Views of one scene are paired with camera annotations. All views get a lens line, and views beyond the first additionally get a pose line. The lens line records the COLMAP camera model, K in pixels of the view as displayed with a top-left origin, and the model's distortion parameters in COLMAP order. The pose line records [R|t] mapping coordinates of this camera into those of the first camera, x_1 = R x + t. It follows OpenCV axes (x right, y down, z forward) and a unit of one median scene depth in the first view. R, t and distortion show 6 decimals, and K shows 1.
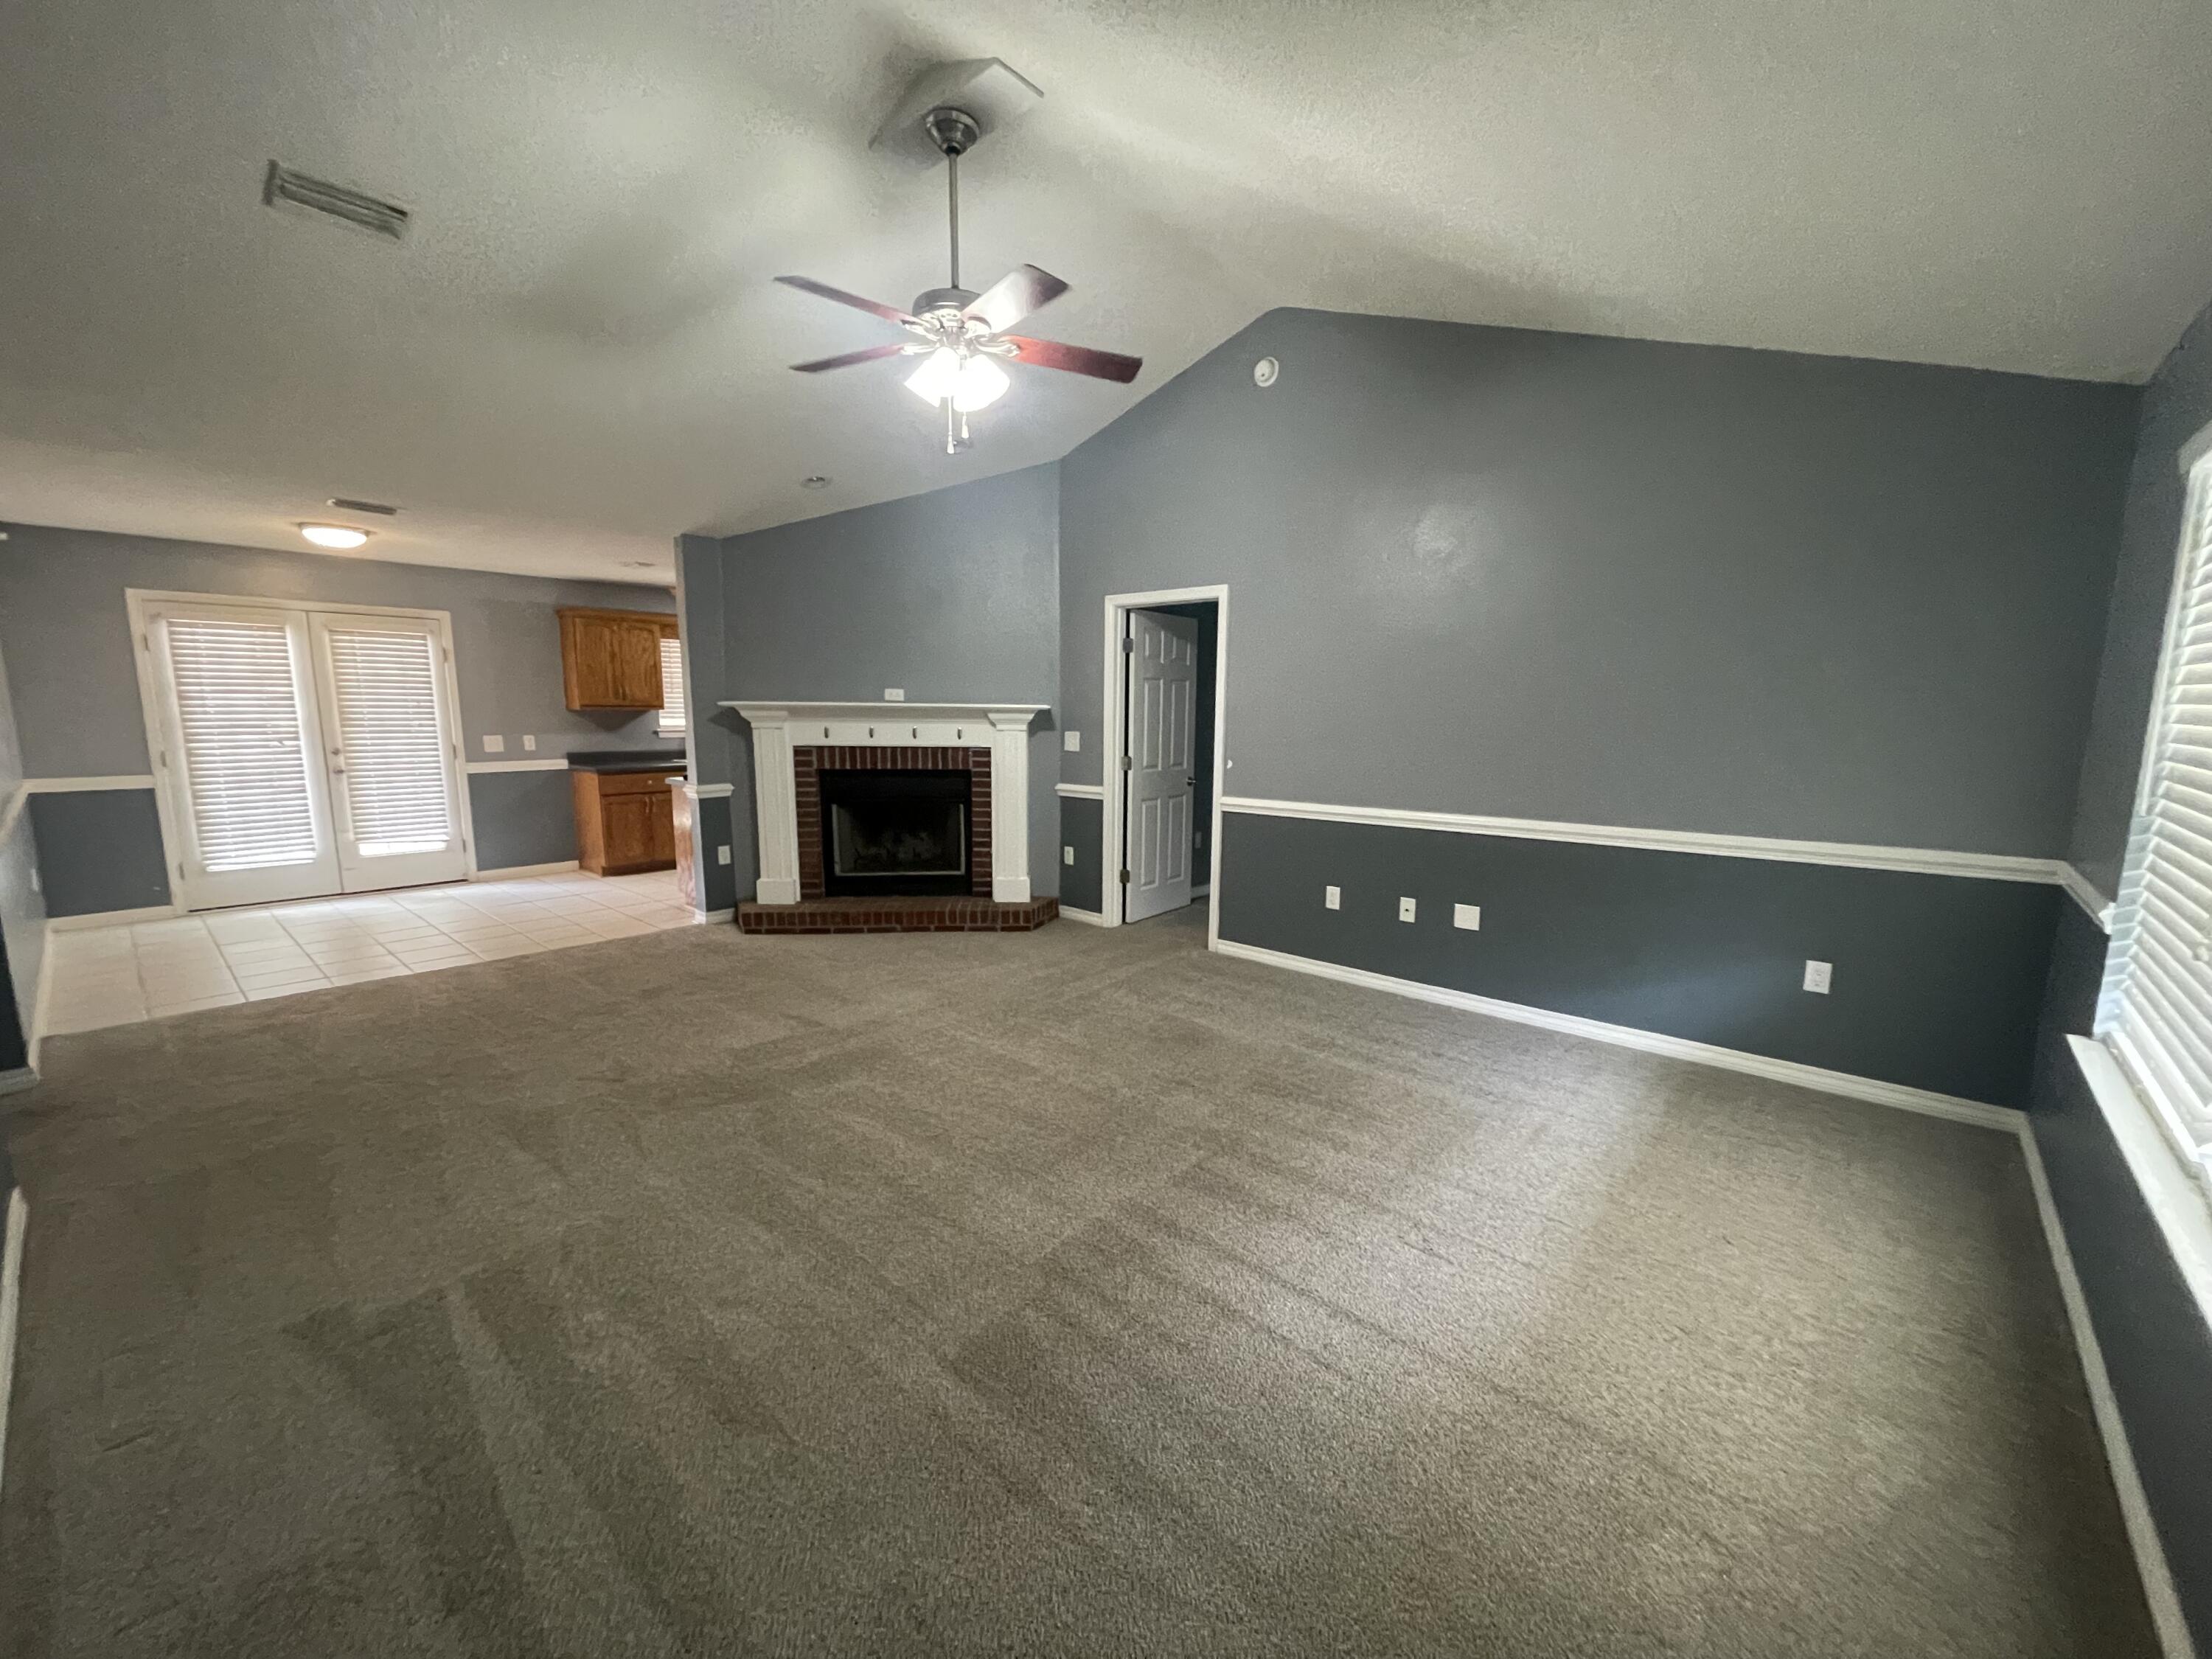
lens RADIAL K [[896.5, 0, 1111.0], [0, 896.5, 840.8], [0, 0, 1]] dist [0.001170, 0.000163]
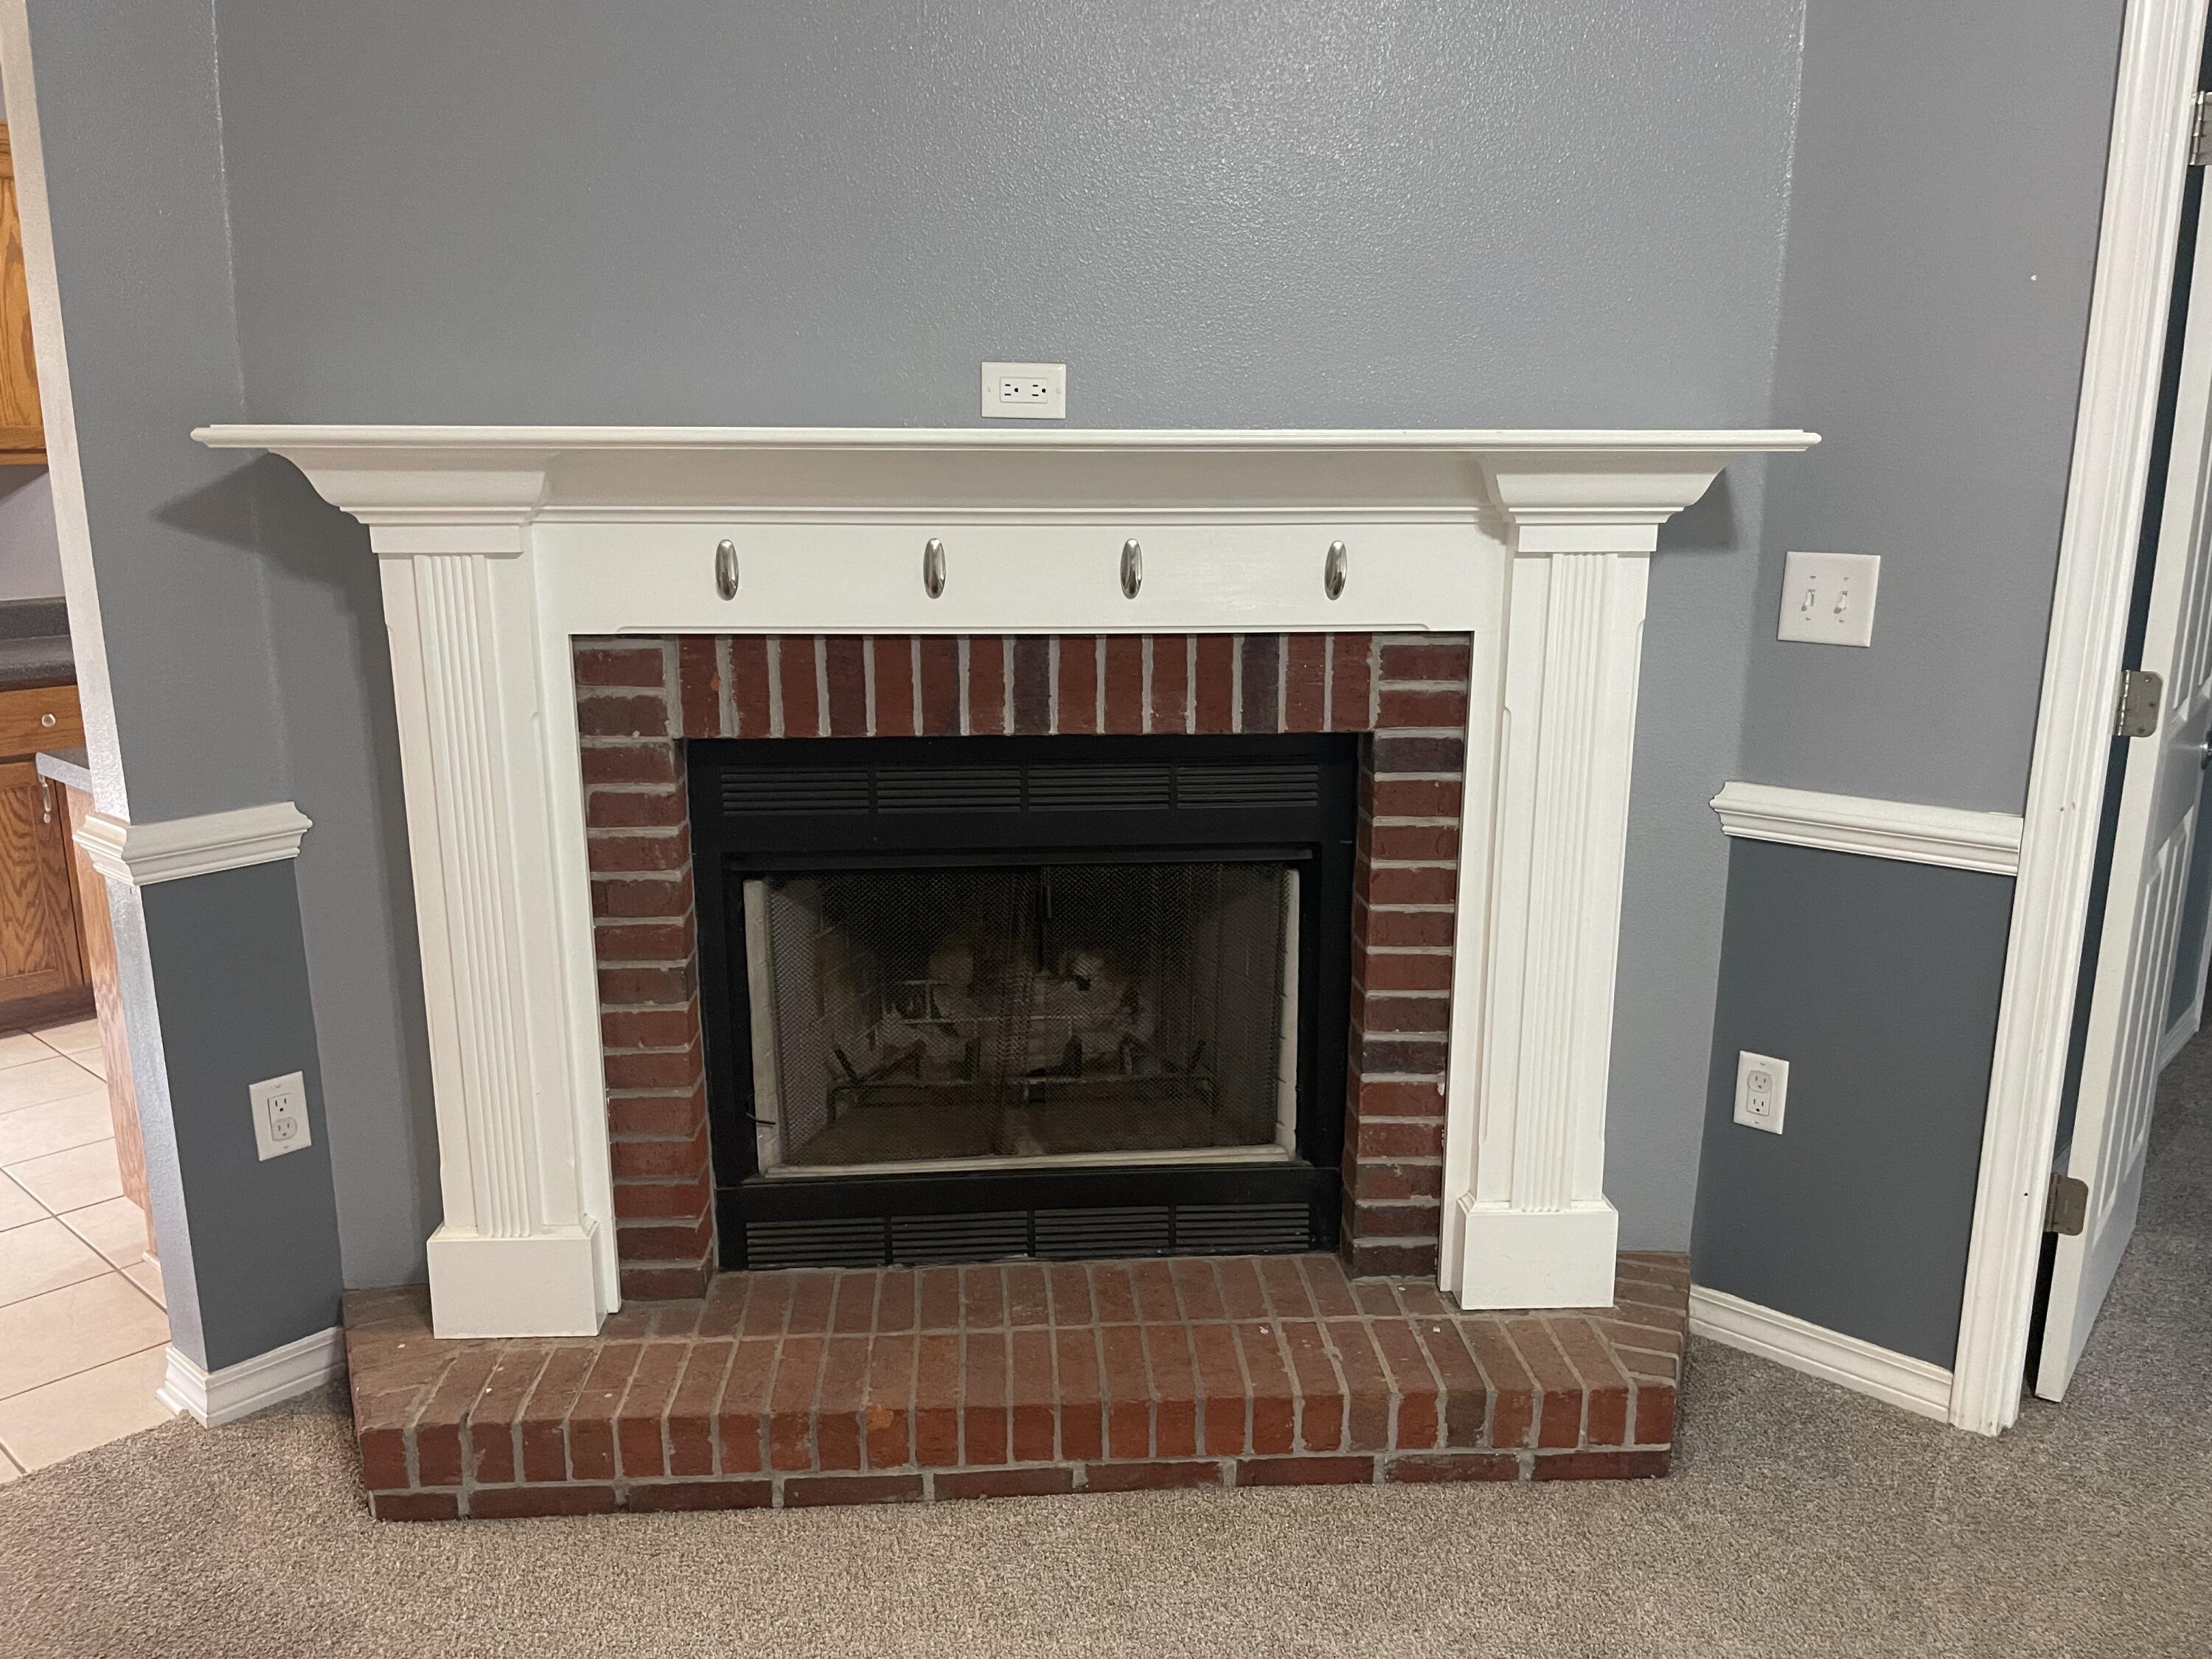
lens RADIAL K [[1700.3, 0, 1093.4], [0, 1700.3, 843.8], [0, 0, 1]] dist [0.016276, 0.001645]
pose [[0.999841, -0.004671, -0.017180, -0.220658], [0.006083, 0.996522, 0.083104, -0.088510], [0.016732, -0.083195, 0.996393, 0.586185]]
